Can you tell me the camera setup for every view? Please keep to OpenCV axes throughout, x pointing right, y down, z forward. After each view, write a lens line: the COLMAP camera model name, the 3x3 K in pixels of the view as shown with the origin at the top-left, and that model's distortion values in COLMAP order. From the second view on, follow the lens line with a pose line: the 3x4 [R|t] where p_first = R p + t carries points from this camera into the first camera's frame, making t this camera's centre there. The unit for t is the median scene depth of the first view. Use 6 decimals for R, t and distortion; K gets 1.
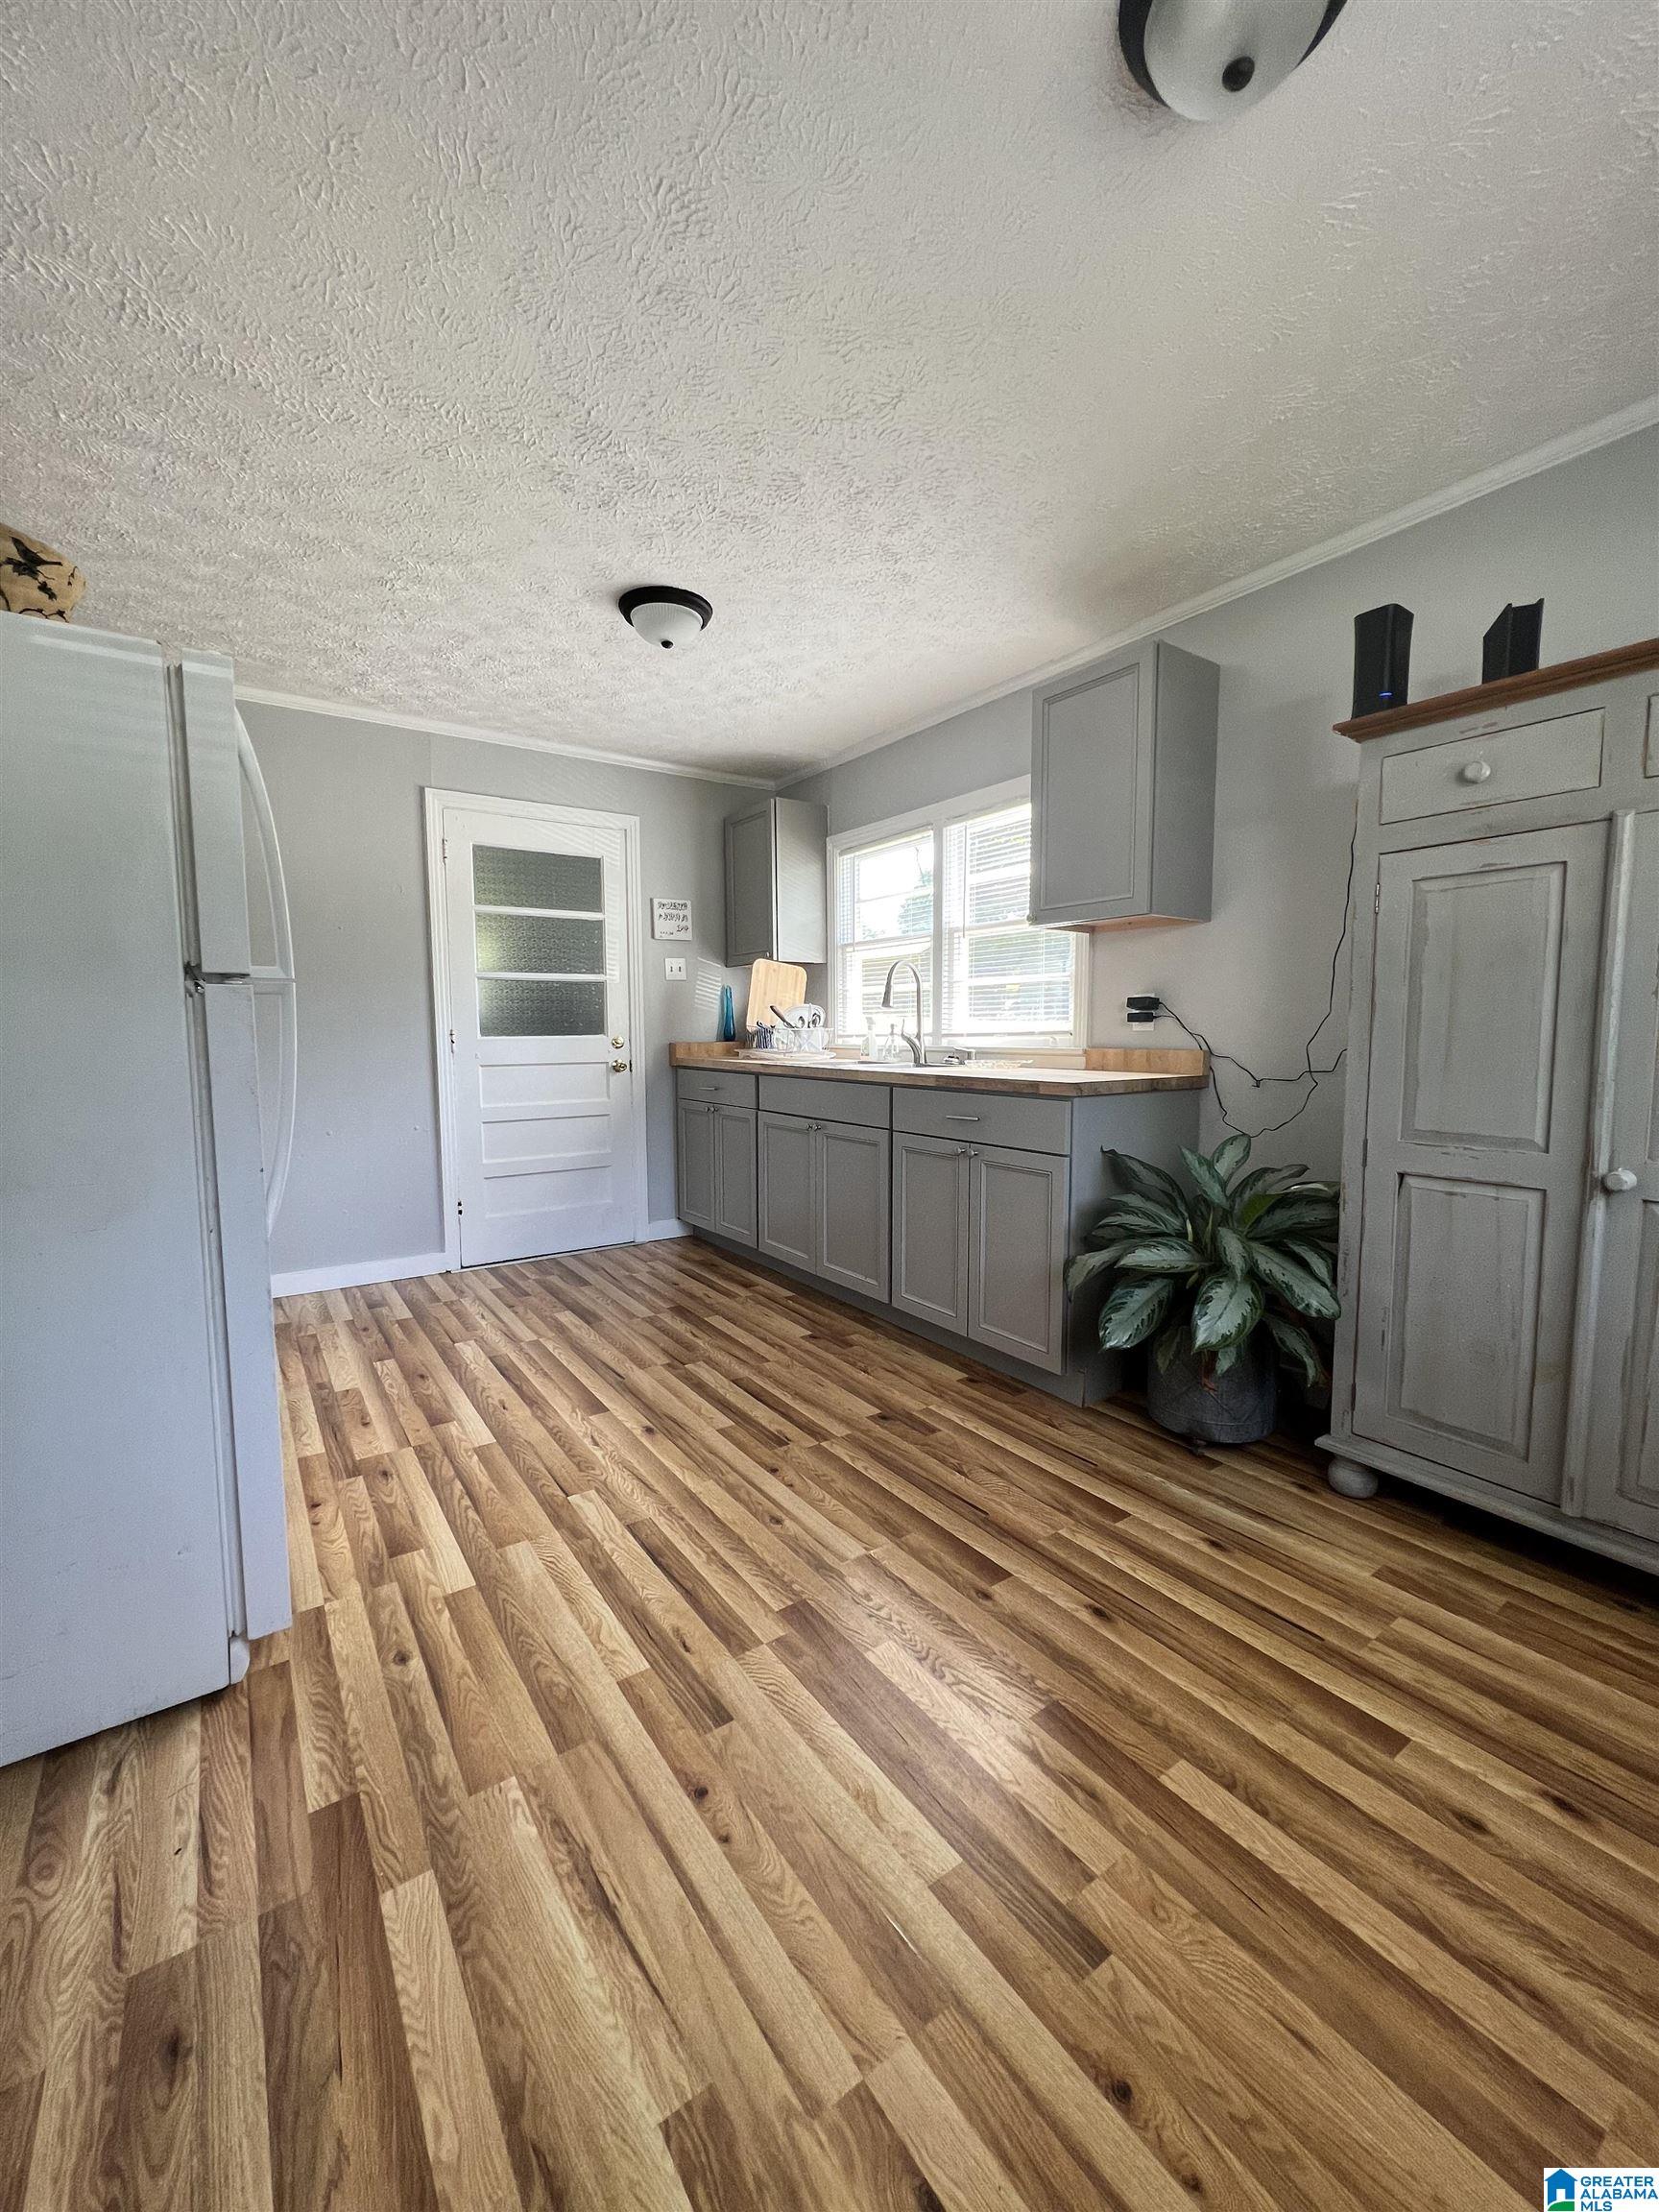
lens RADIAL K [[883.8, 0, 833.6], [0, 883.8, 1102.2], [0, 0, 1]] dist [-0.001061, 0.000029]
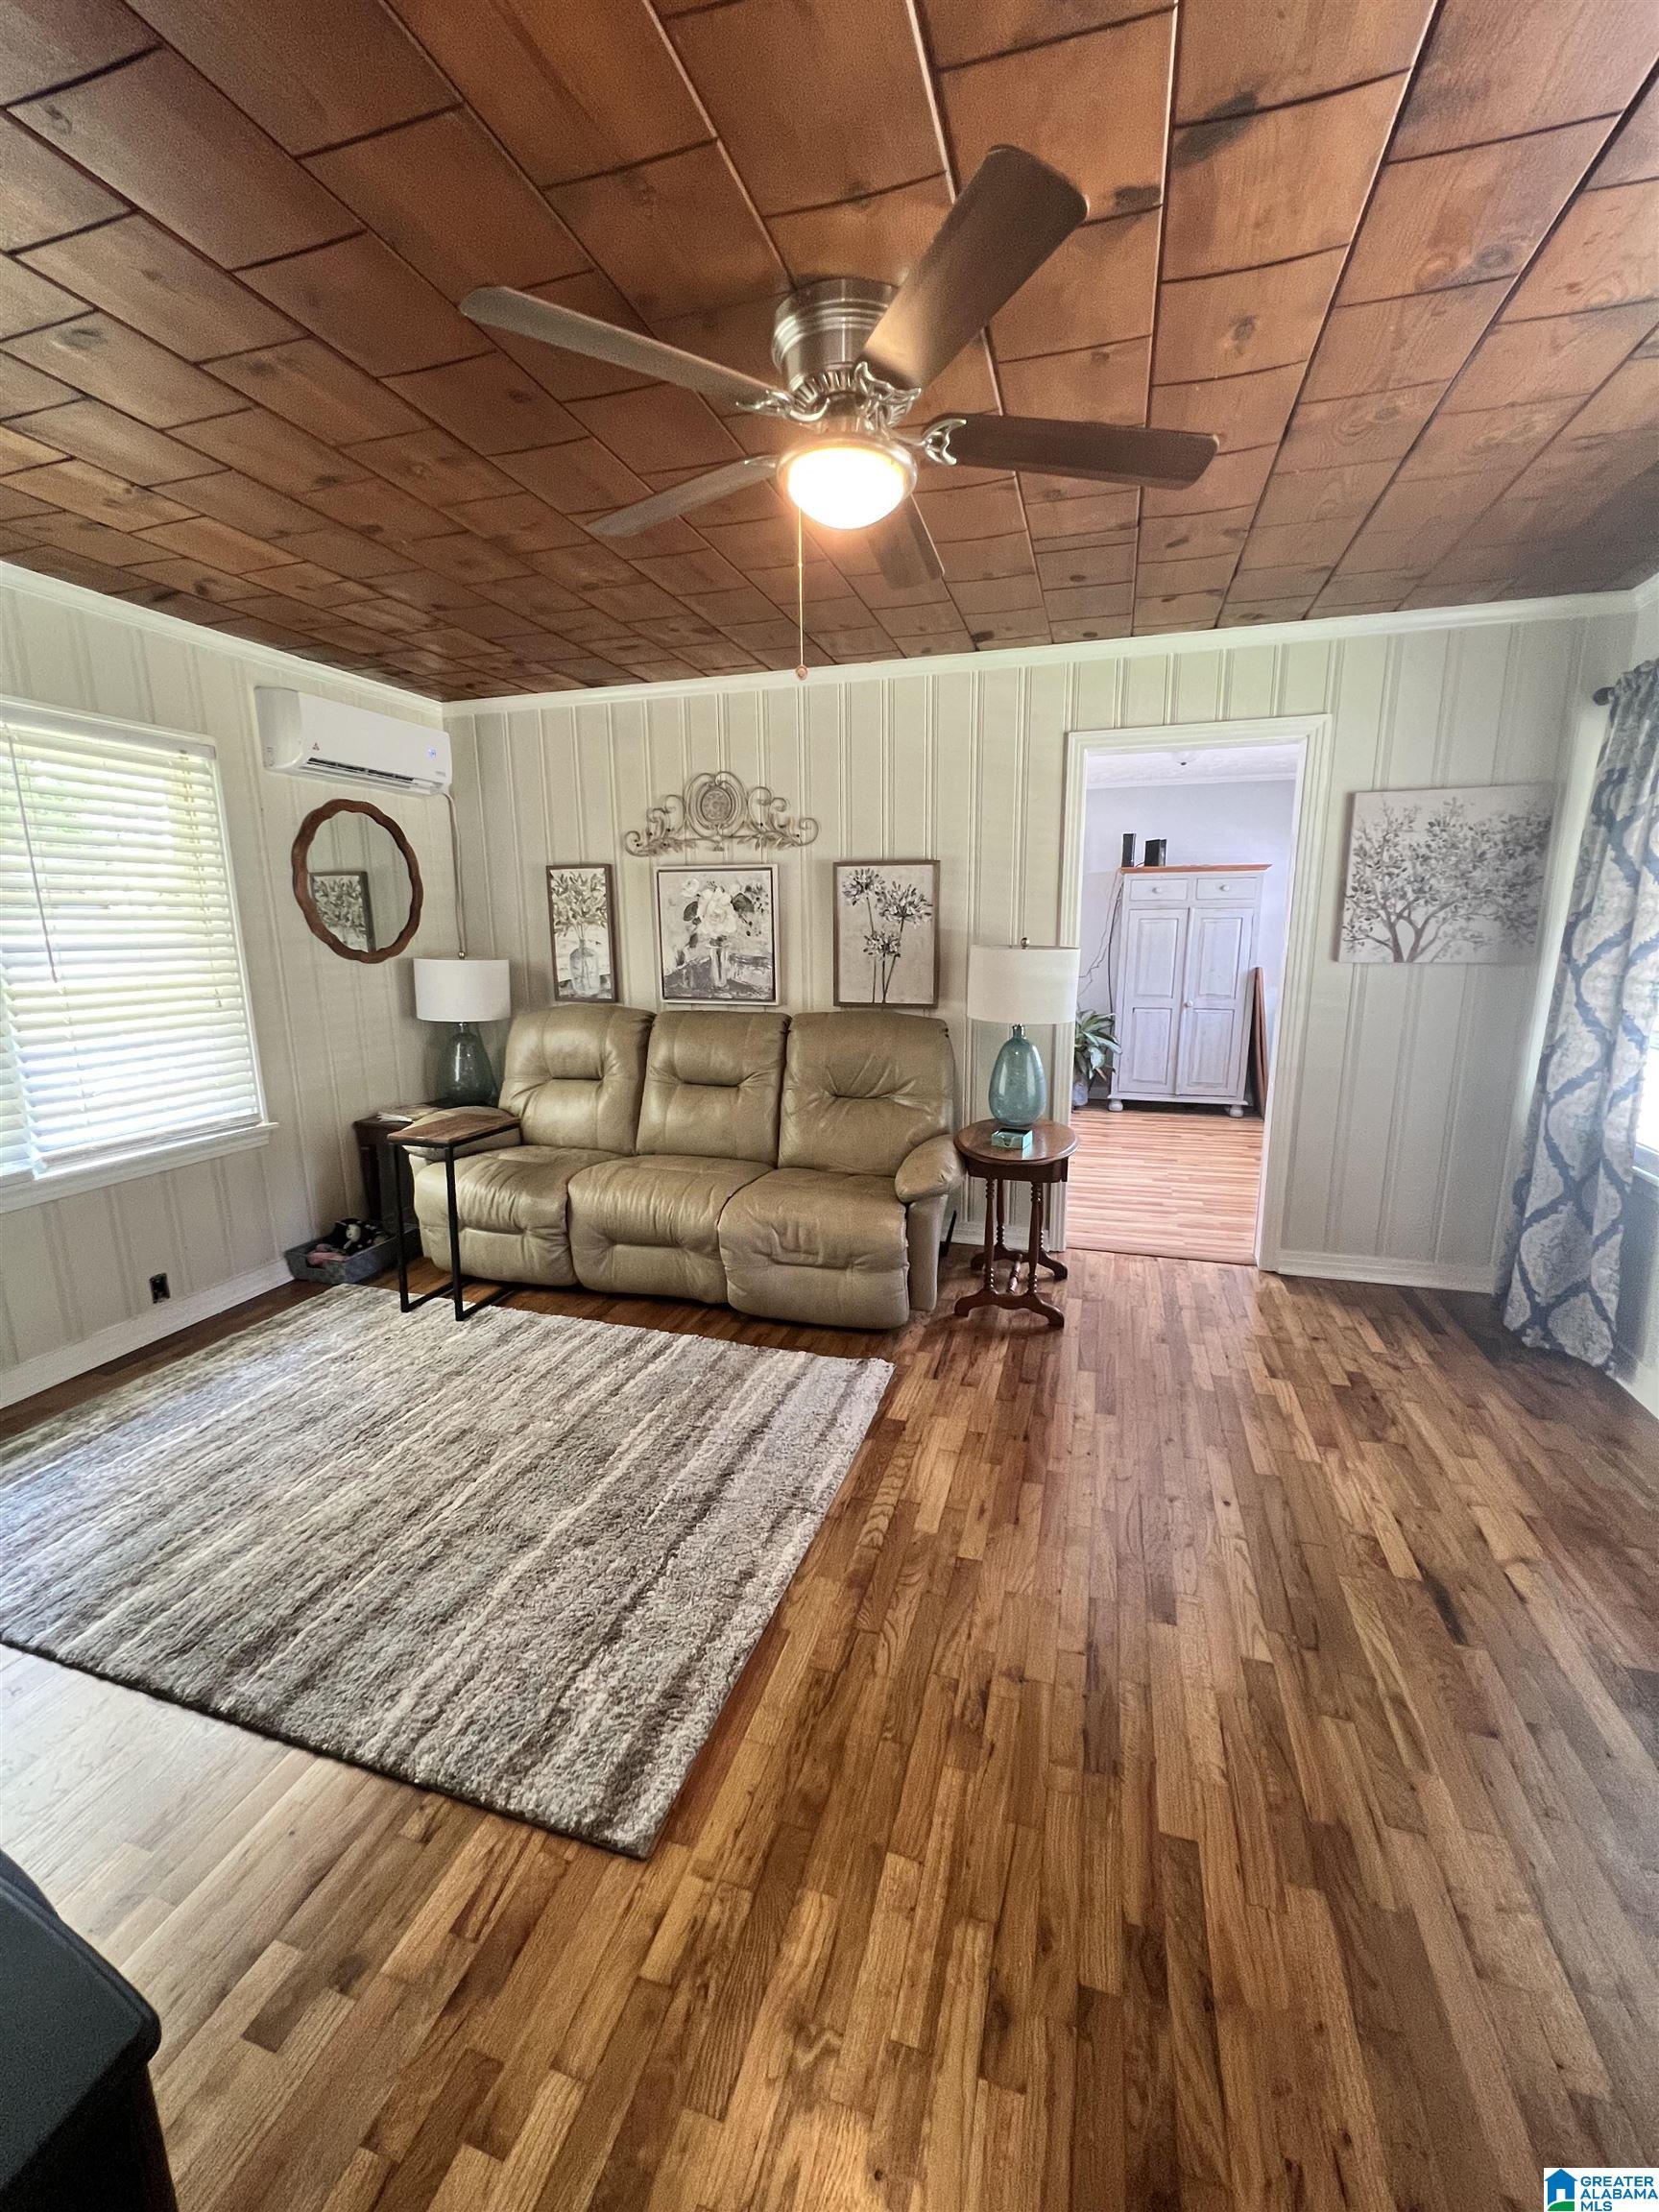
lens RADIAL K [[883.8, 0, 833.6], [0, 883.8, 1102.2], [0, 0, 1]] dist [-0.001061, 0.000029]
pose [[0.785330, -0.127262, 0.605856, -1.866920], [0.059752, 0.989656, 0.130427, -0.052867], [-0.616187, -0.066227, 0.784811, -0.758737]]
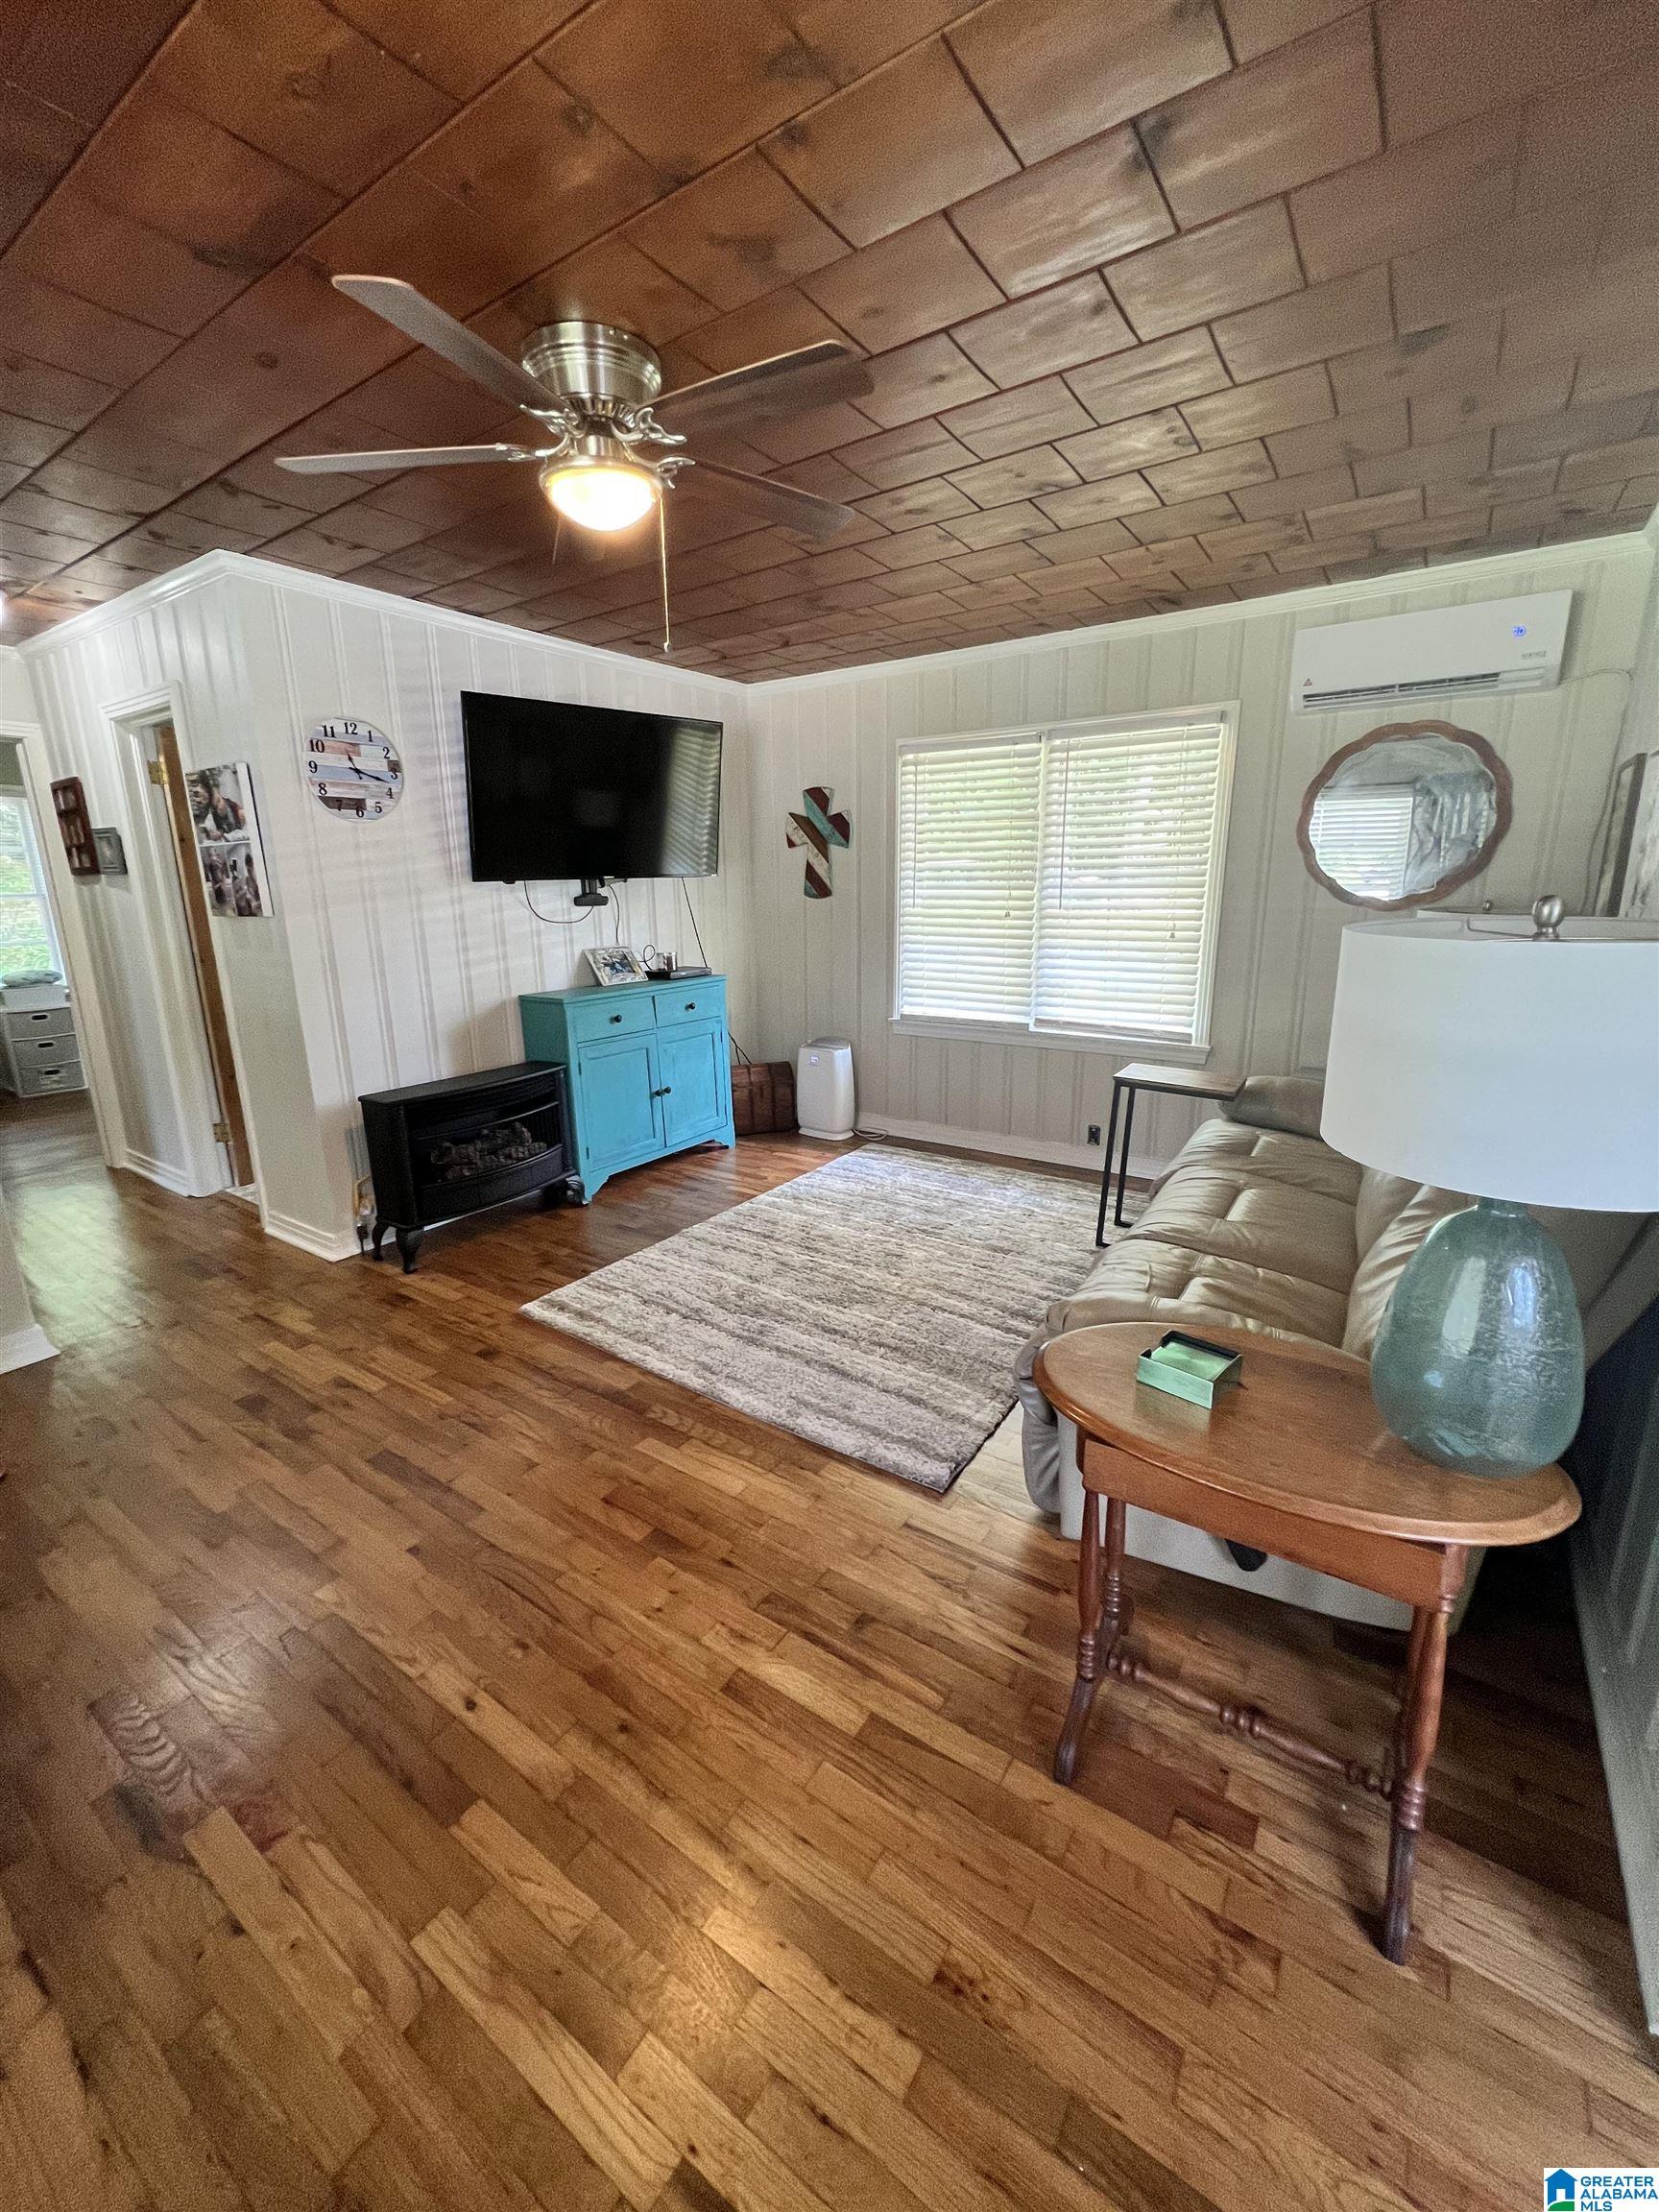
lens RADIAL K [[883.8, 0, 833.6], [0, 883.8, 1102.2], [0, 0, 1]] dist [-0.001061, 0.000029]
pose [[0.358915, 0.221979, -0.906590, -0.469758], [-0.071916, 0.974997, 0.210258, -0.078630], [0.930596, -0.010266, 0.365905, -0.304786]]
